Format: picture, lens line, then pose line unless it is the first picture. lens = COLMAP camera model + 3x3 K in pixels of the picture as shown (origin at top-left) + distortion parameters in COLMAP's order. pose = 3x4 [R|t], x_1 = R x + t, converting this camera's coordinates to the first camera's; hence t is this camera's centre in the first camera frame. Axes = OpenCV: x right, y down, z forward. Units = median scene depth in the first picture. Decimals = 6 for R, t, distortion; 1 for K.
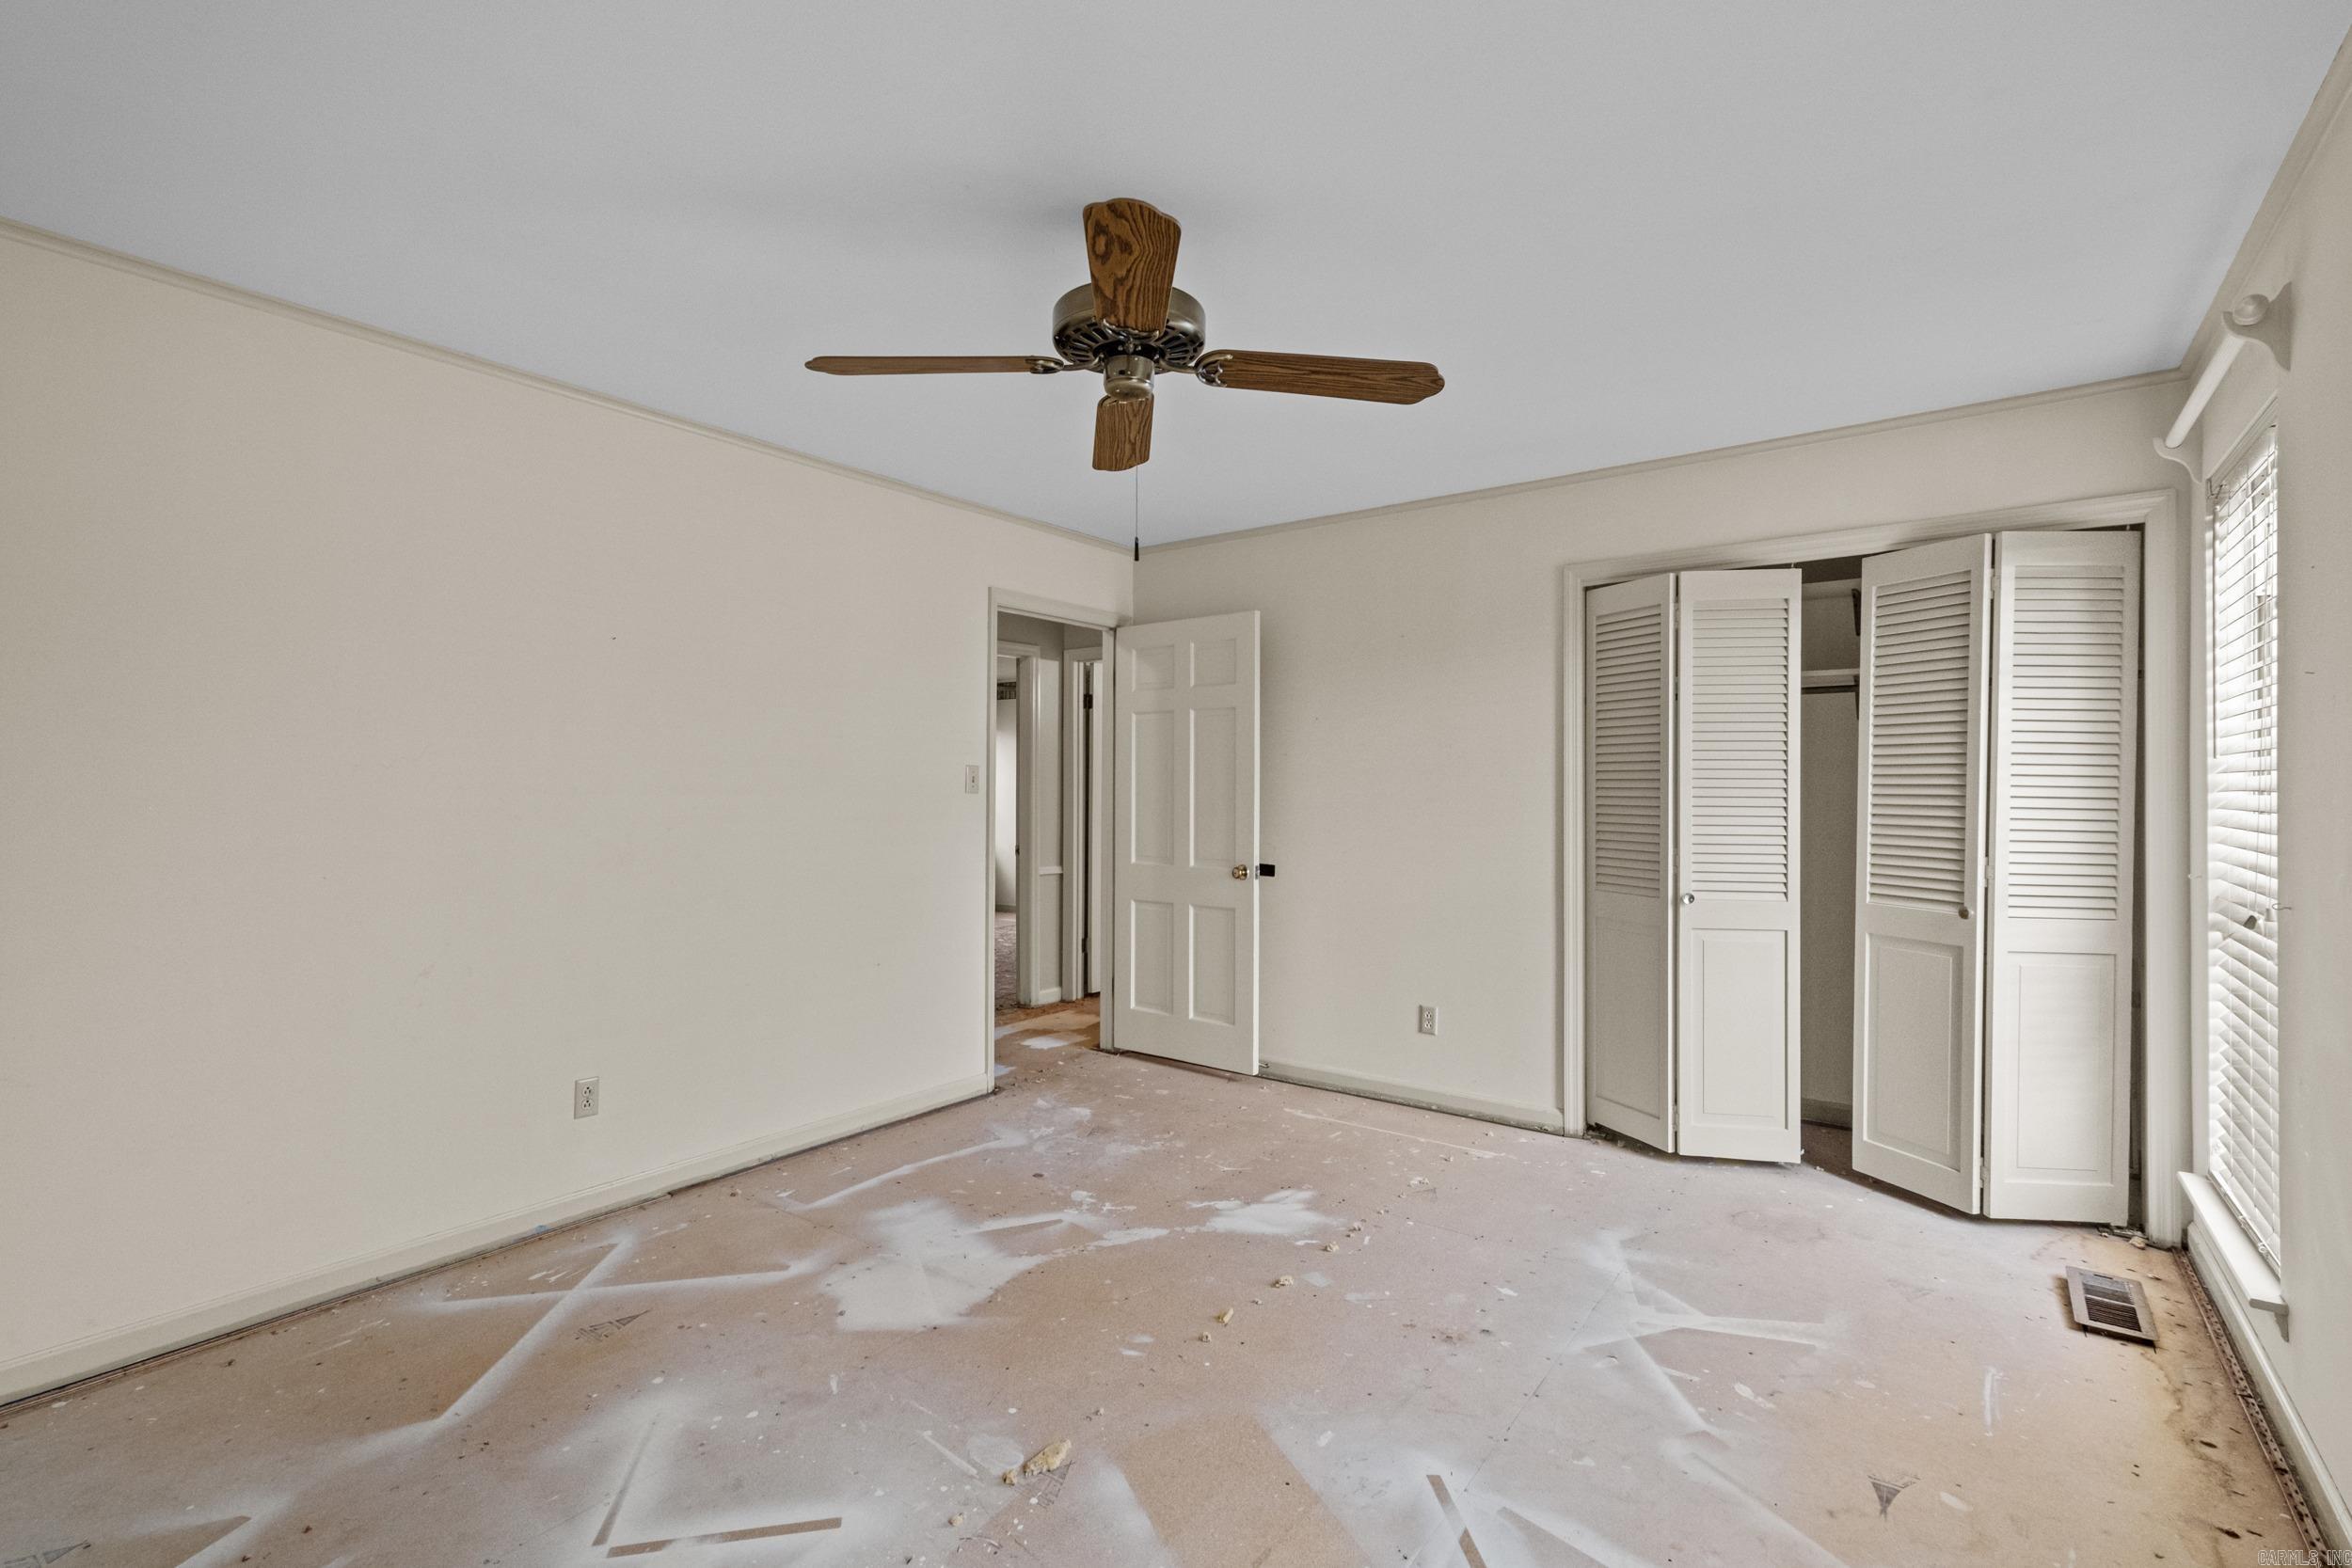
lens RADIAL K [[1079.9, 0, 1175.9], [0, 1079.9, 783.2], [0, 0, 1]] dist [0.003850, 0.002549]
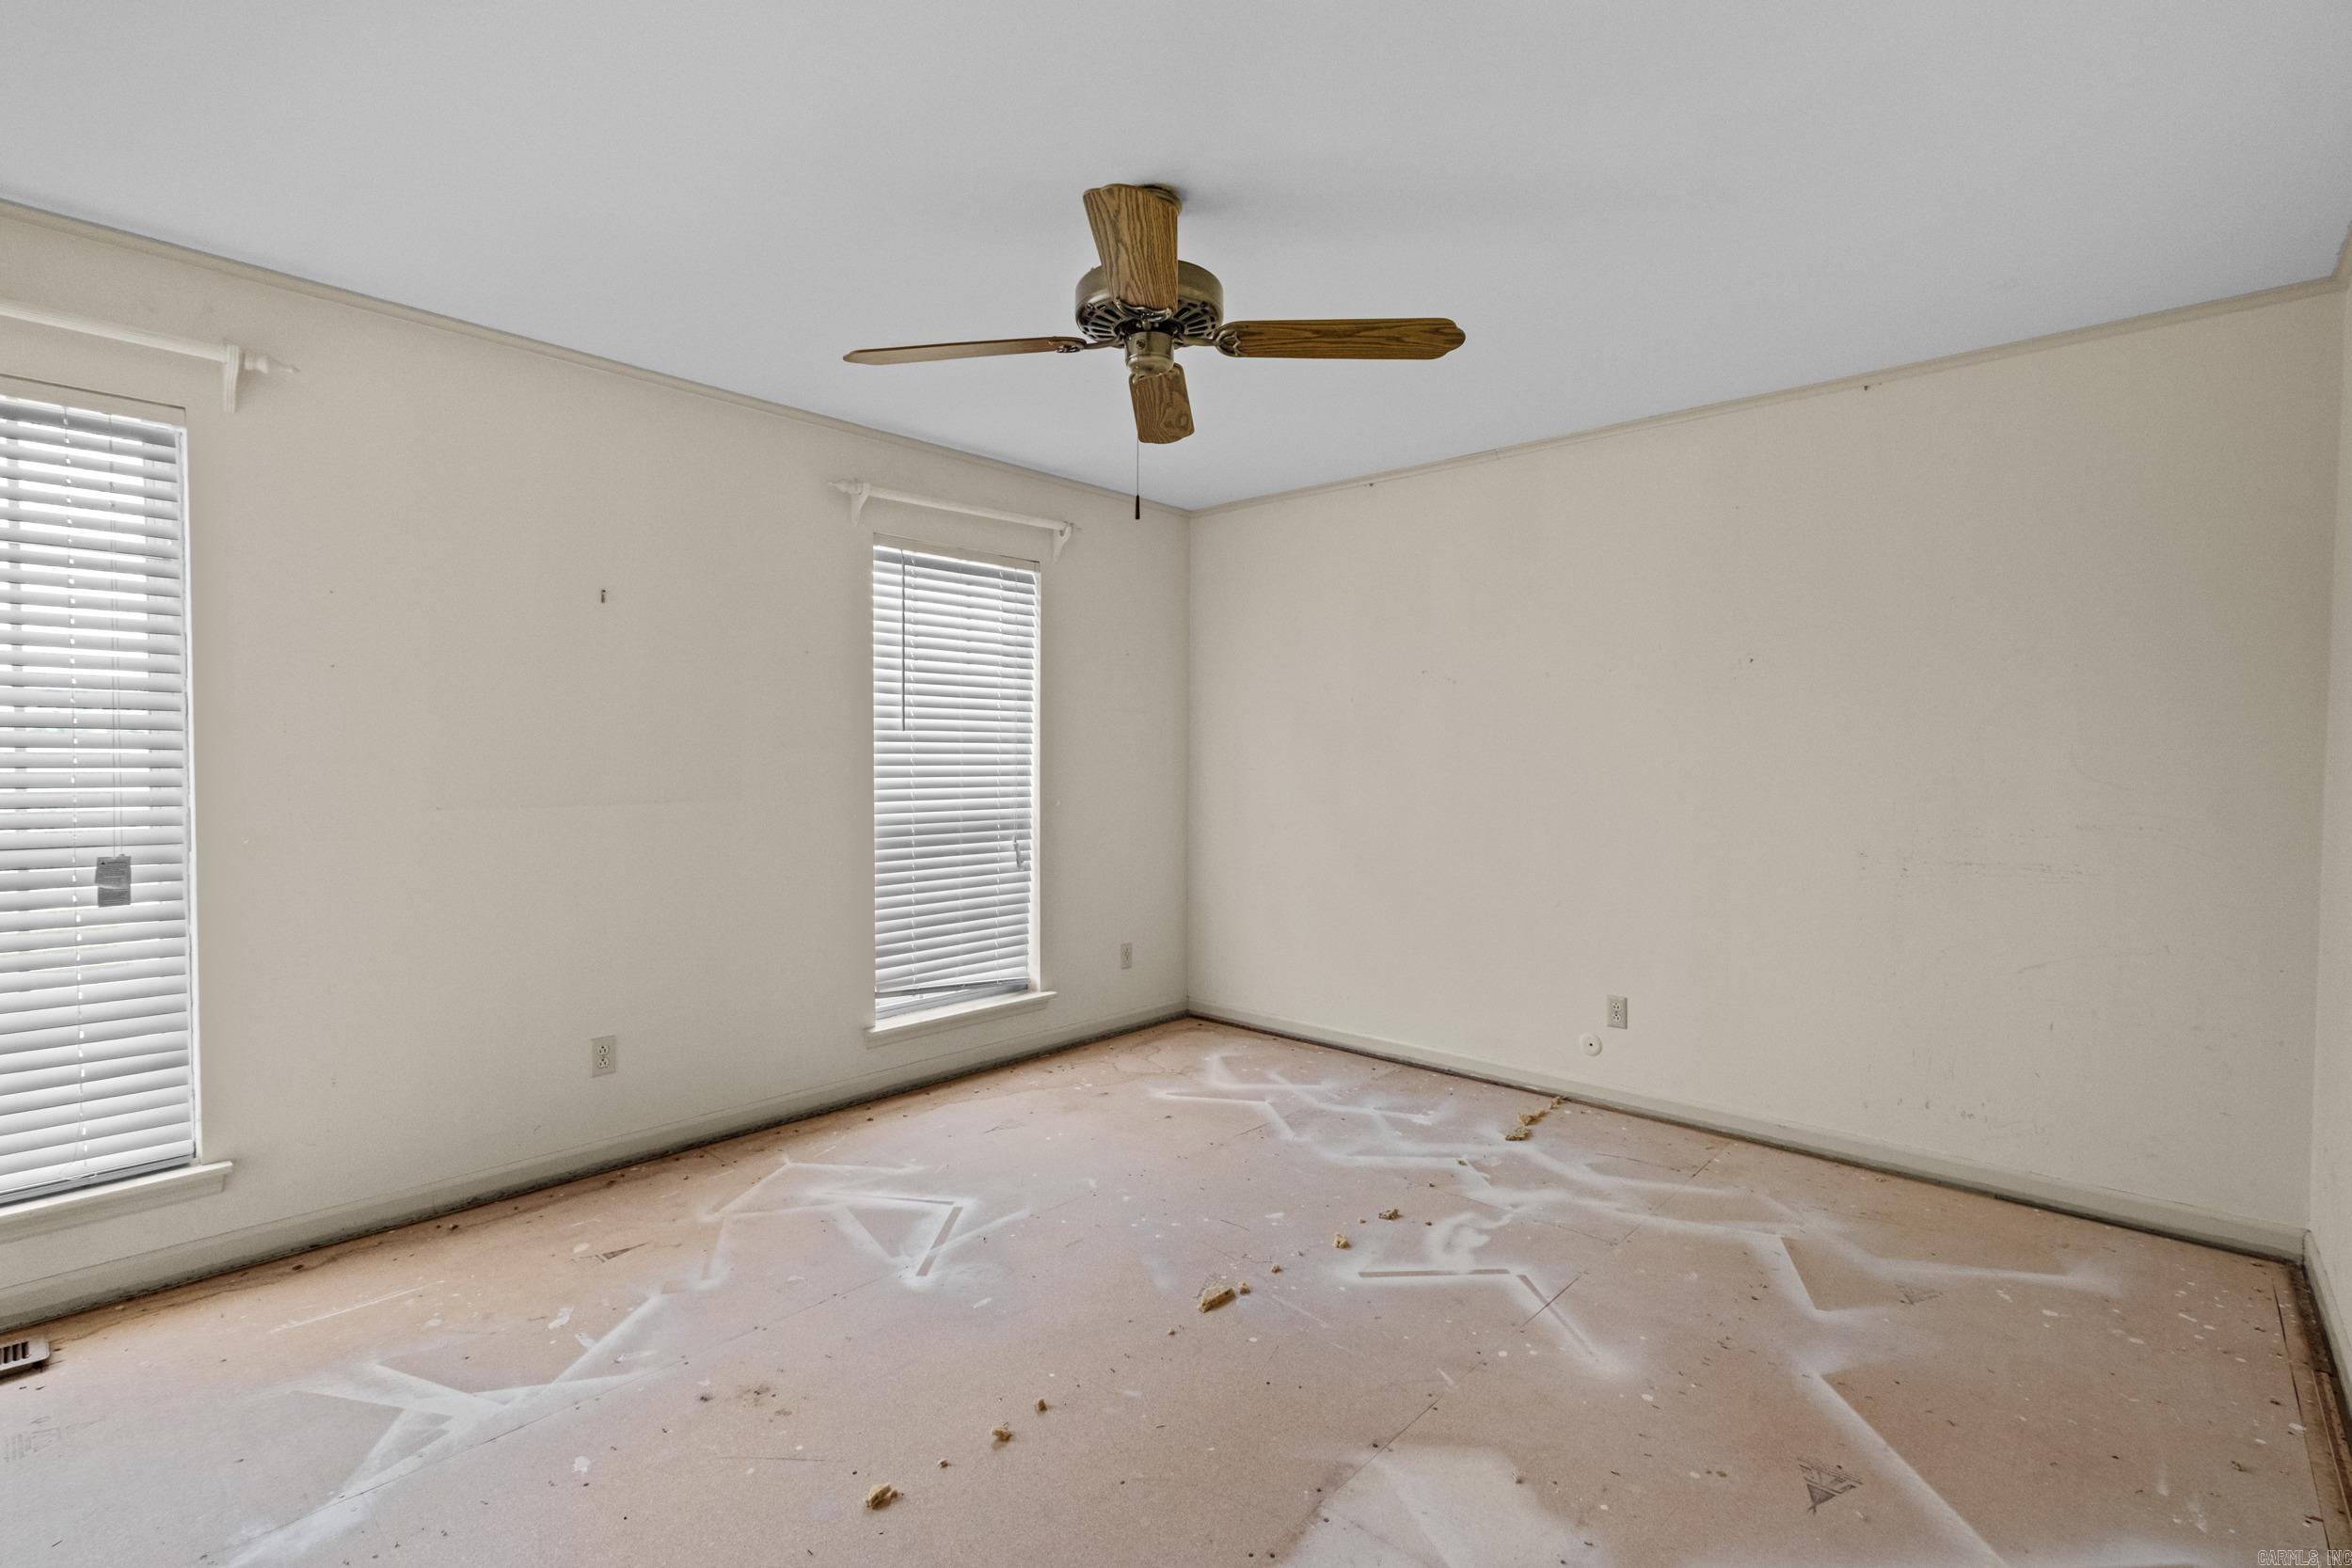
lens RADIAL K [[1079.9, 0, 1175.2], [0, 1079.9, 776.3], [0, 0, 1]] dist [0.003850, 0.002549]
pose [[-0.994822, -0.007314, 0.101365, -0.186708], [-0.006215, 0.999918, 0.011158, 0.019394], [-0.101438, 0.010470, -0.994787, 2.160890]]
